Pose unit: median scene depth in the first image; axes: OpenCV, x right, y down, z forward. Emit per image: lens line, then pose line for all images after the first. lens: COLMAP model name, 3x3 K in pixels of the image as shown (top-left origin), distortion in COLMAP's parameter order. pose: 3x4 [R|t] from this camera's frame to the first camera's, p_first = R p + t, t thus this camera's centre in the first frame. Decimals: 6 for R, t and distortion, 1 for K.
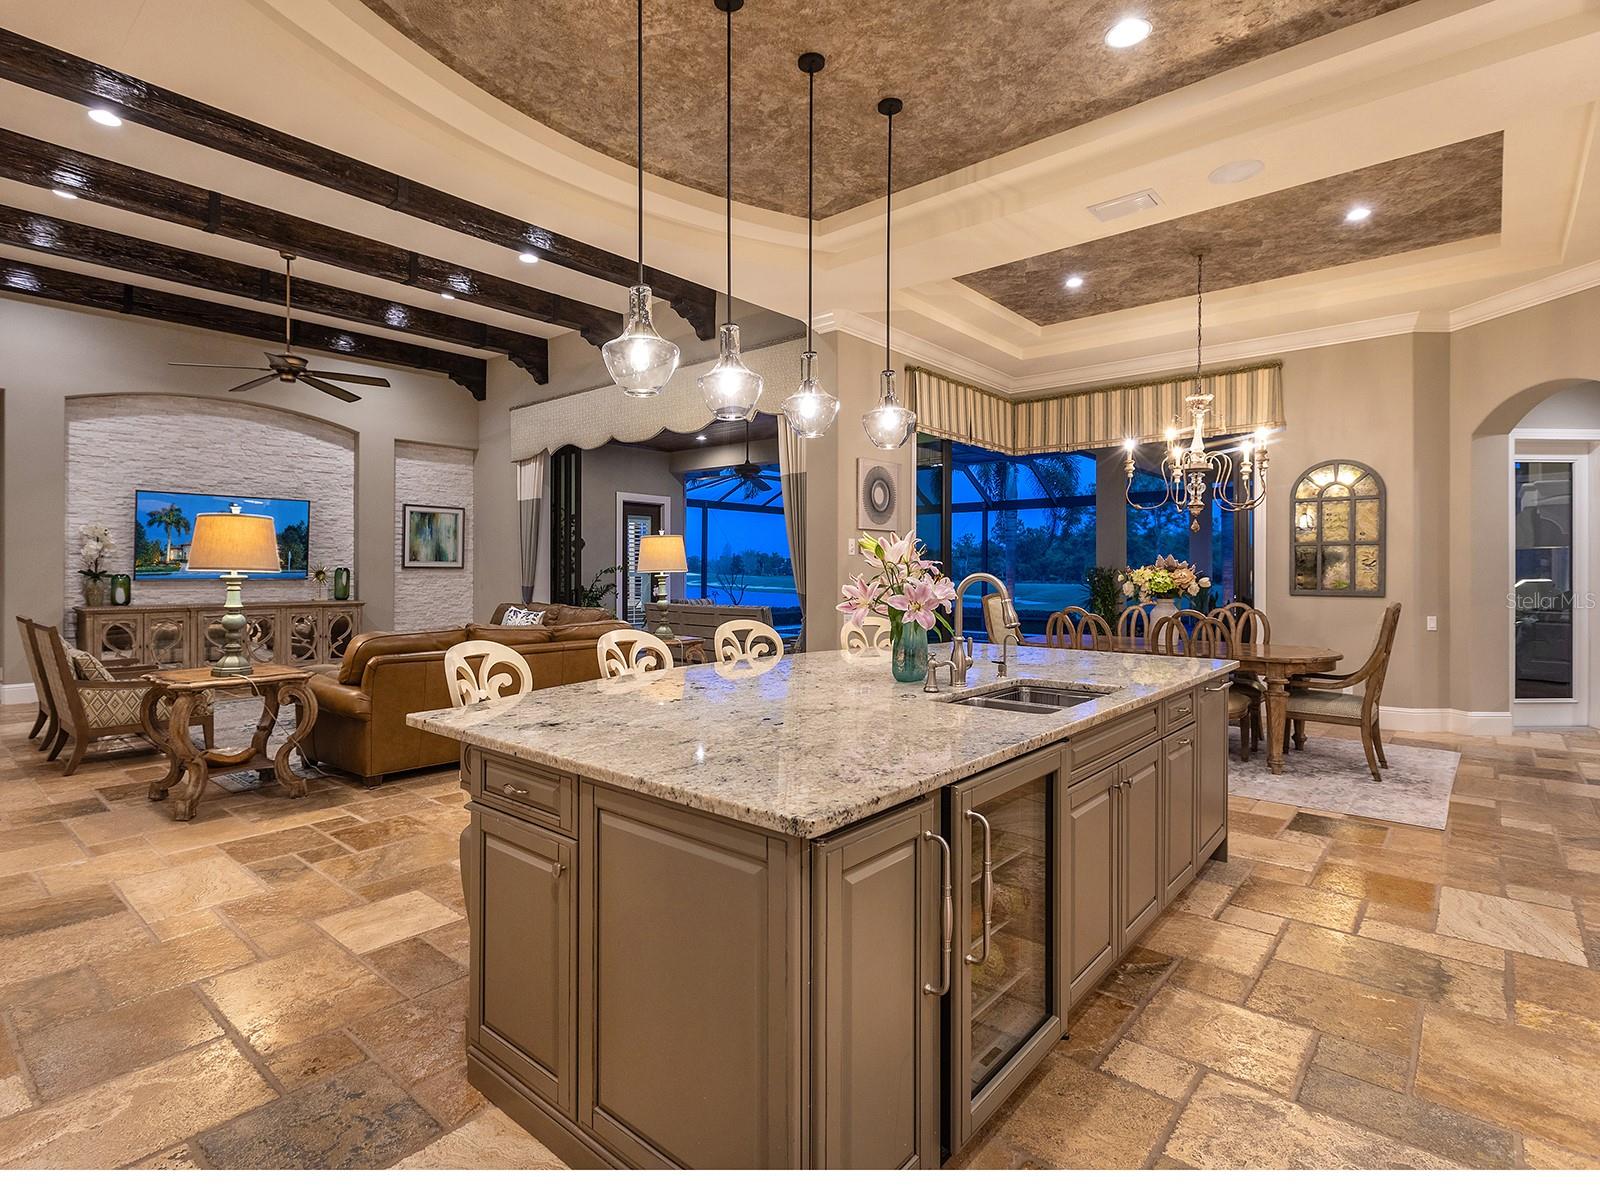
lens RADIAL K [[819.3, 0, 755.3], [0, 819.3, 599.9], [0, 0, 1]] dist [-0.004068, -0.000140]
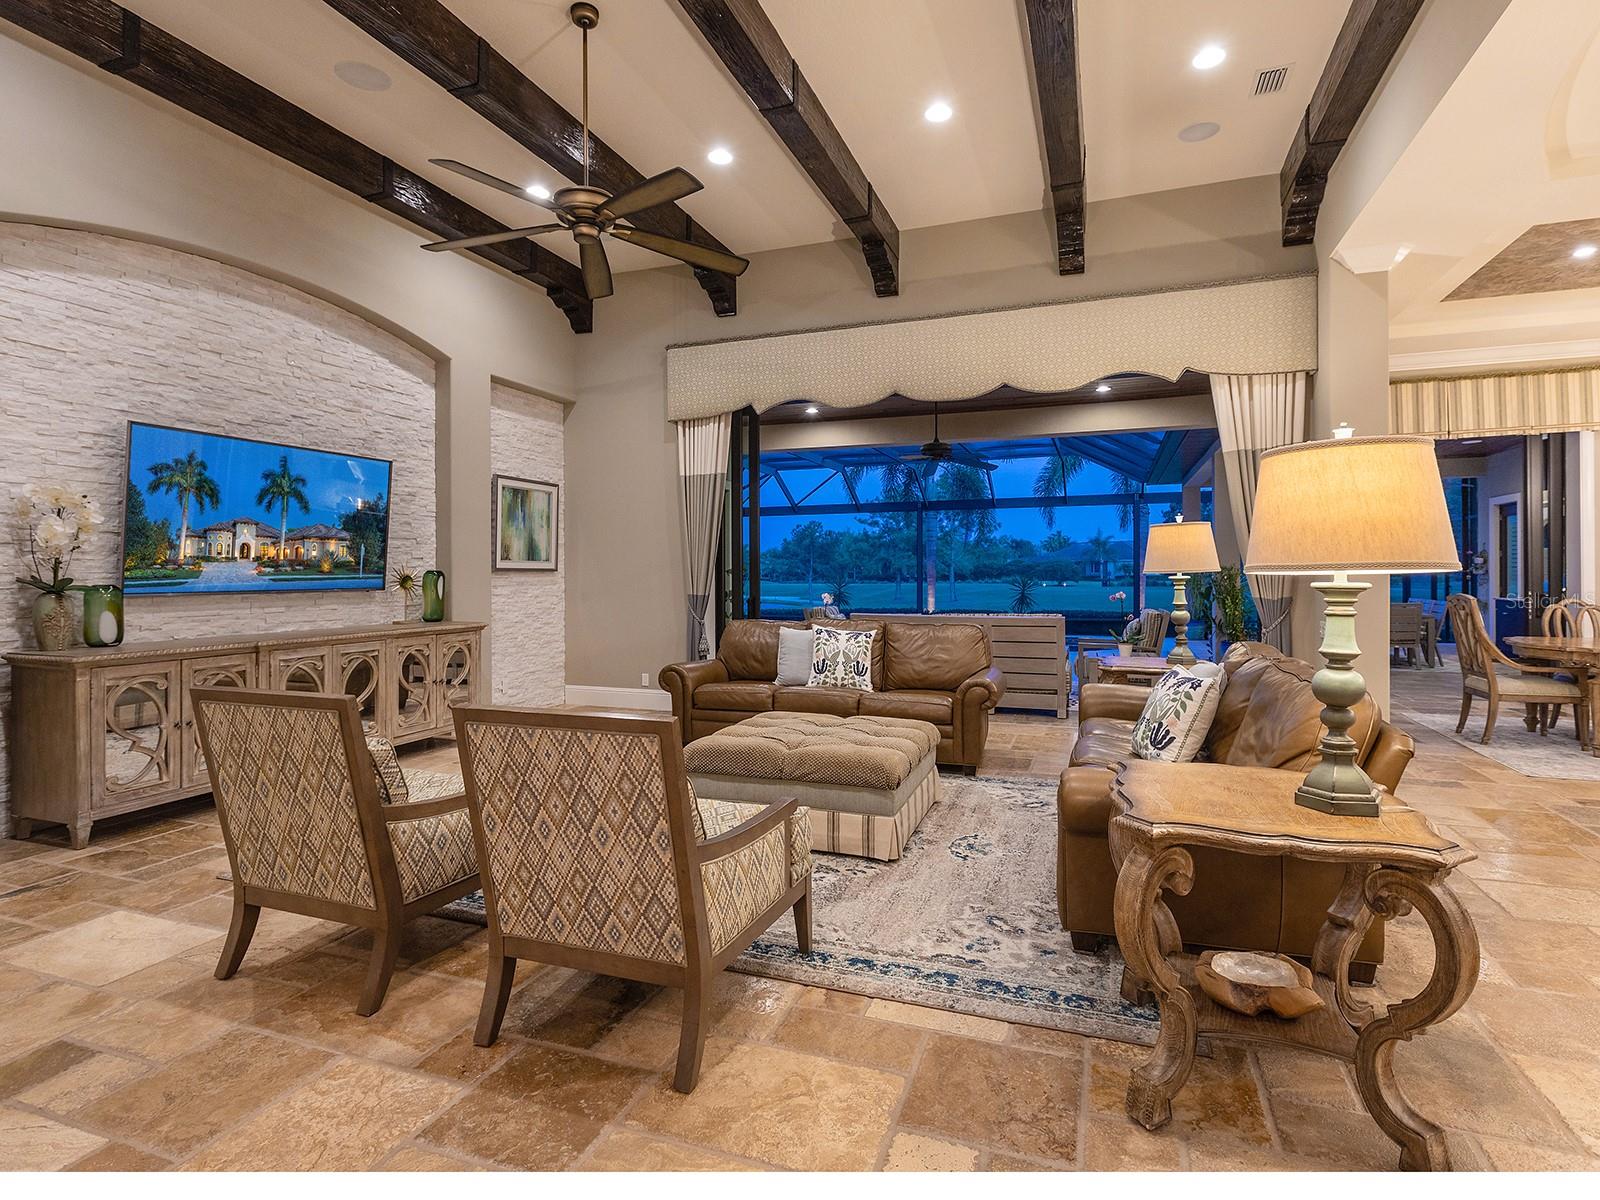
lens RADIAL K [[811.4, 0, 800.0], [0, 811.4, 600.0], [0, 0, 1]] dist [-0.001562, -0.000279]
pose [[0.927186, -0.018493, 0.374145, -0.529403], [0.019010, 0.999817, 0.002308, -0.014075], [-0.374119, 0.004972, 0.927367, 0.350128]]
